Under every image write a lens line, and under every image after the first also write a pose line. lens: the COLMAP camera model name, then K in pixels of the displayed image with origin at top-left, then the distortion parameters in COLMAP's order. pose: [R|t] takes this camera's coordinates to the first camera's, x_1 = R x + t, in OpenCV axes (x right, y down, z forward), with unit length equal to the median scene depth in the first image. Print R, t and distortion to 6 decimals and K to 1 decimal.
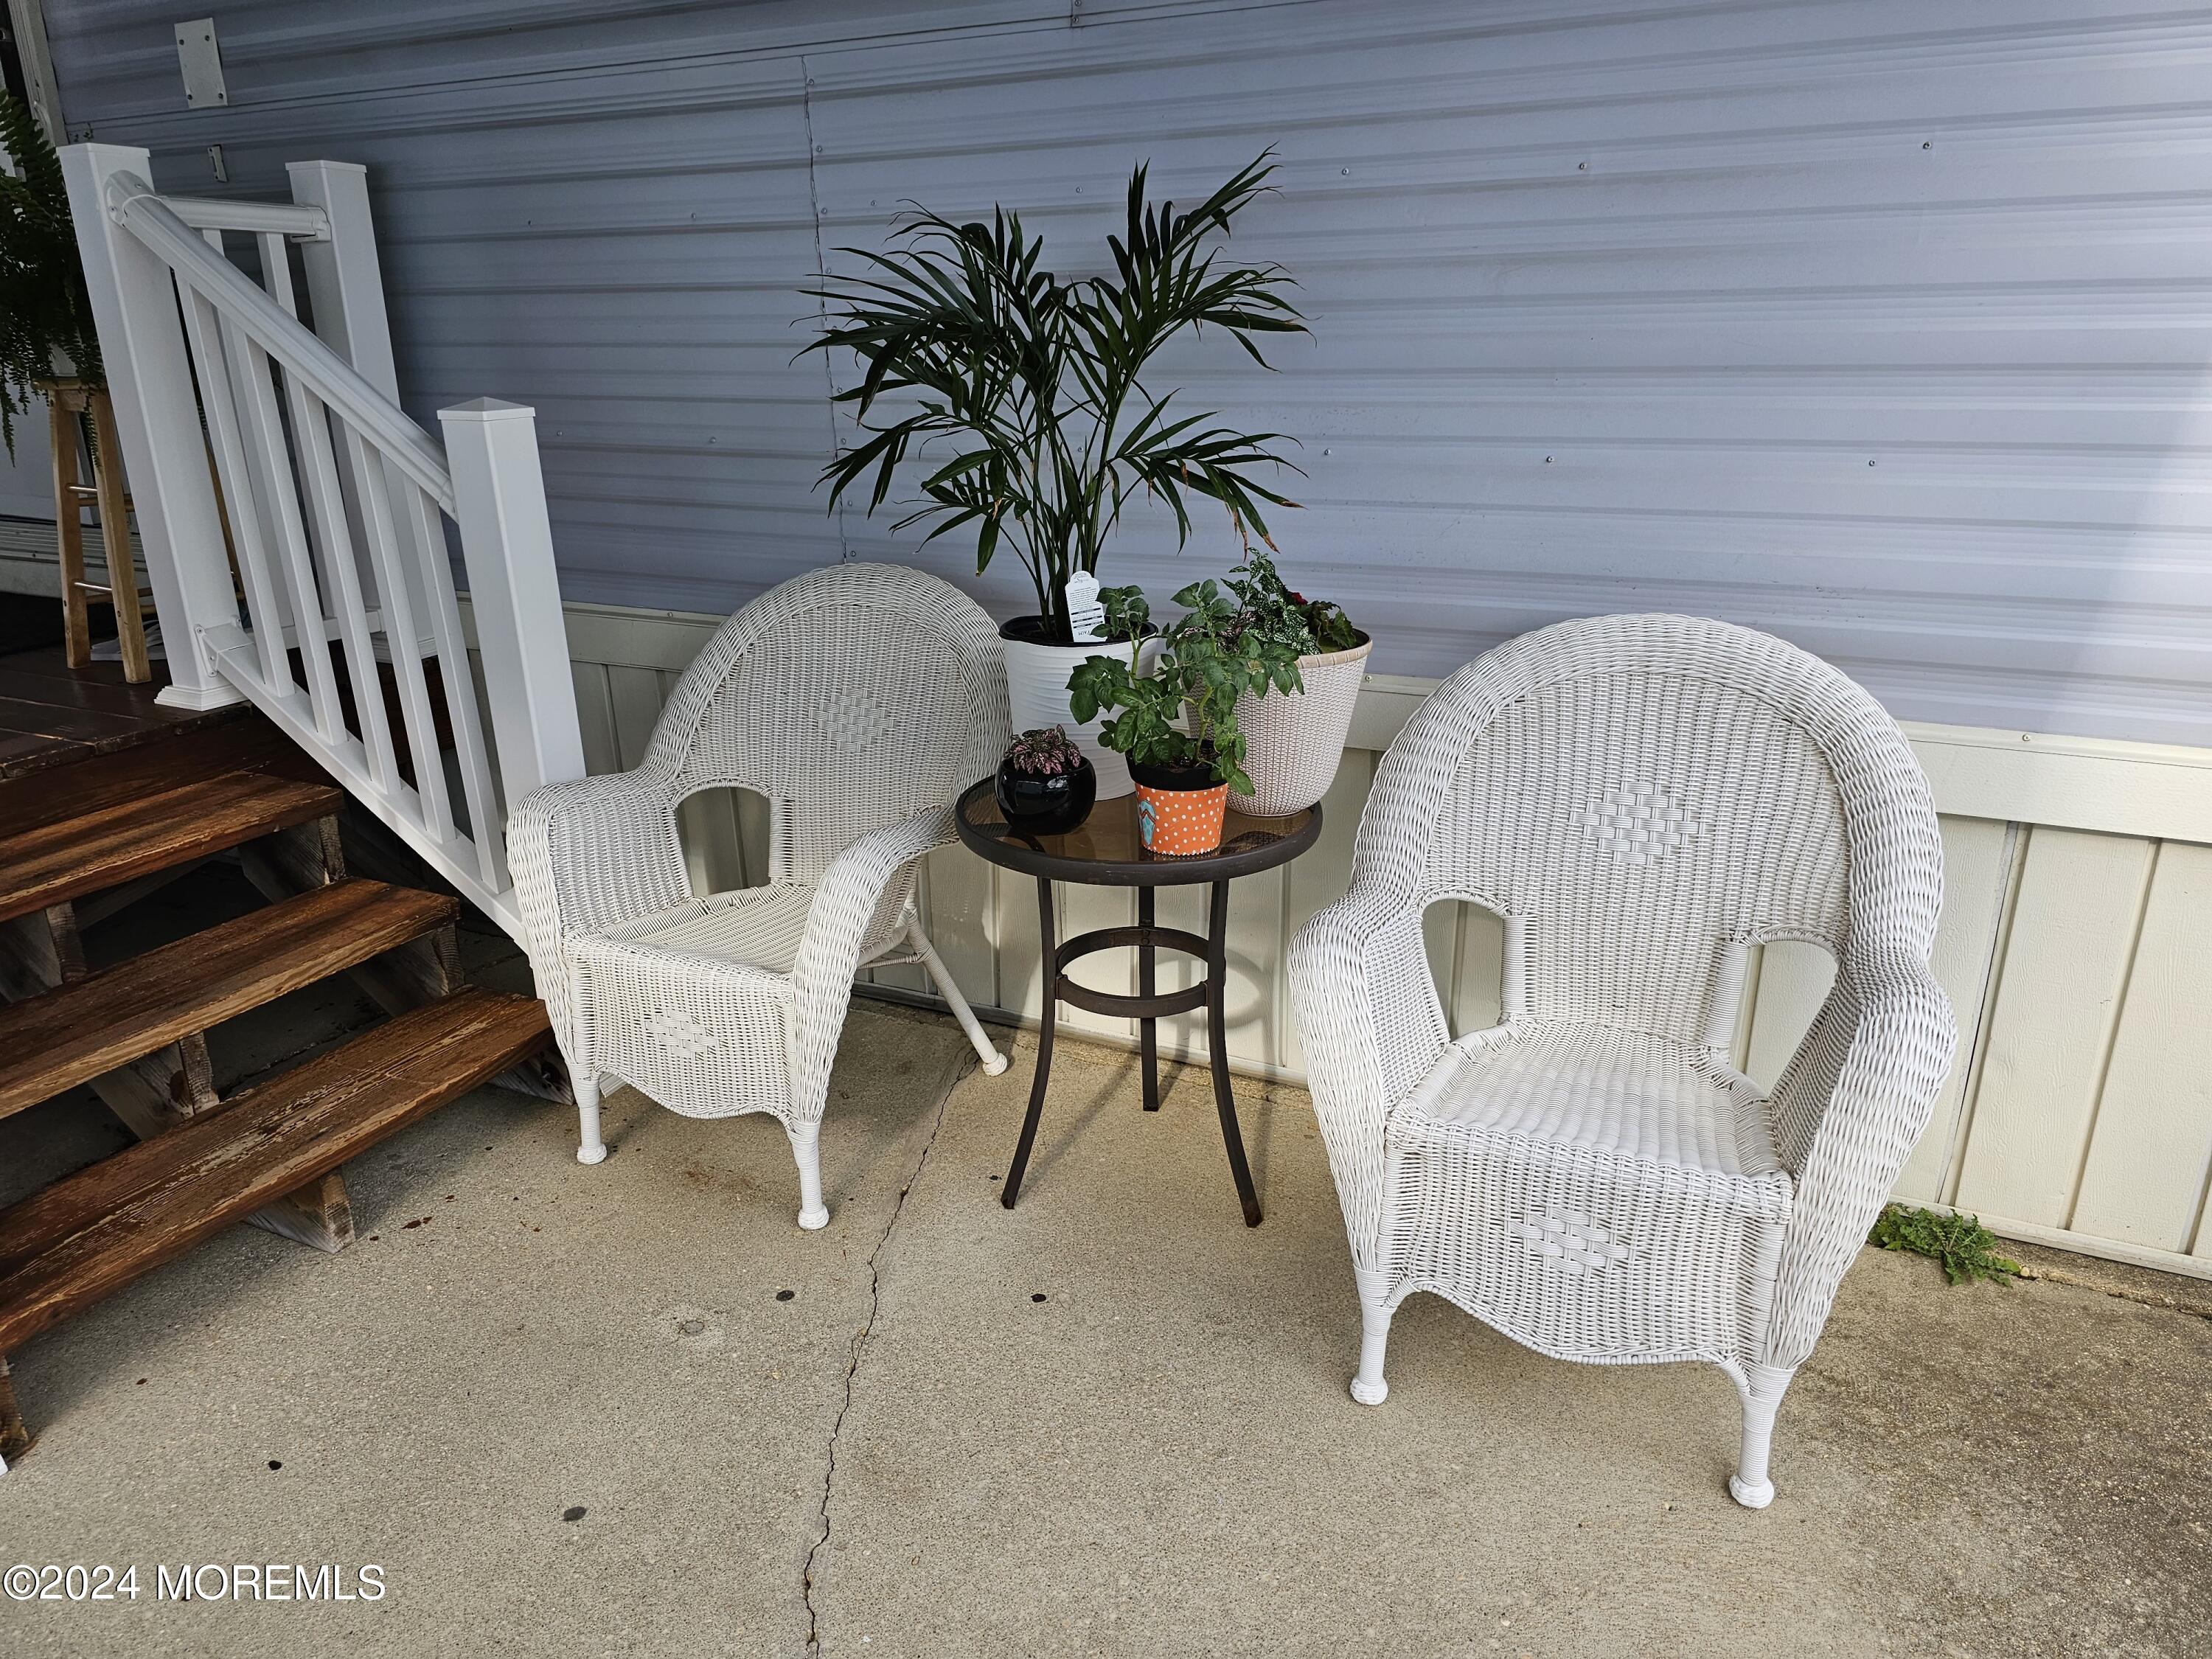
lens RADIAL K [[1487.4, 0, 1113.6], [0, 1487.4, 819.7], [0, 0, 1]] dist [0.037705, -0.037435]
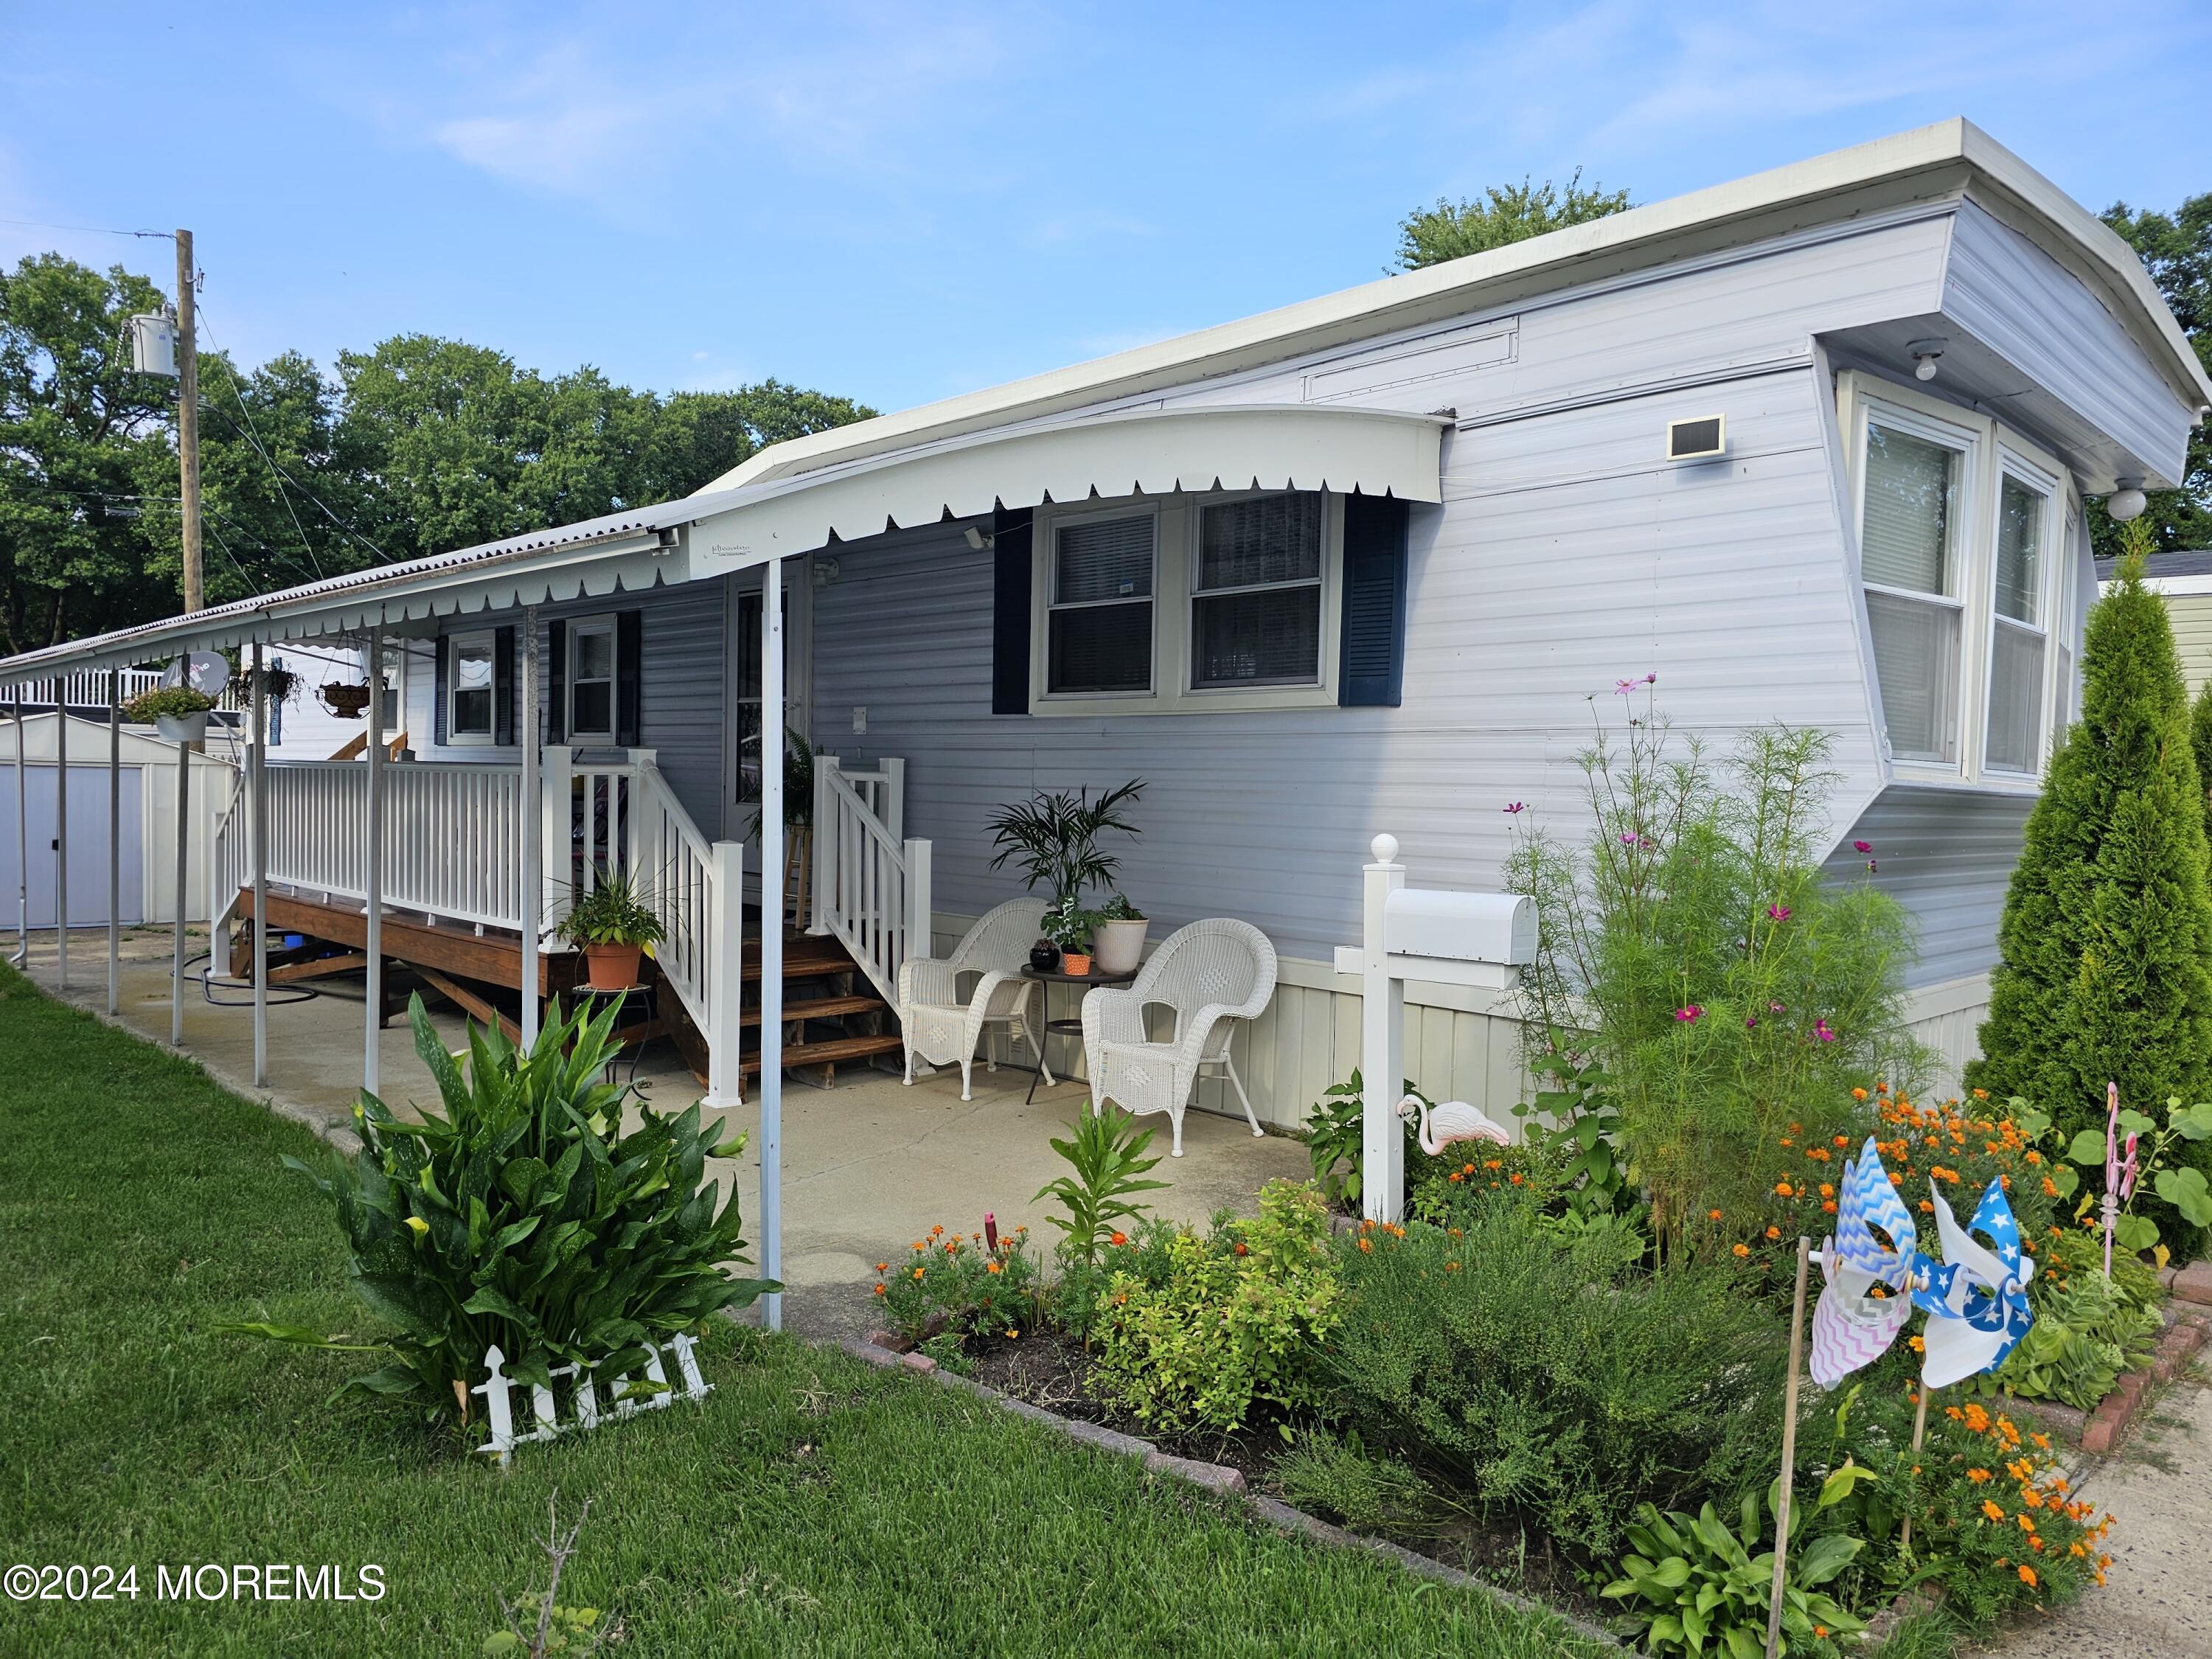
lens RADIAL K [[1487.4, 0, 1098.3], [0, 1487.4, 835.7], [0, 0, 1]] dist [0.037705, -0.037435]
pose [[0.941513, 0.047068, -0.333674, 0.911023], [-0.143164, 0.952261, -0.269635, 0.470326], [0.305054, 0.301635, 0.903304, -1.595996]]
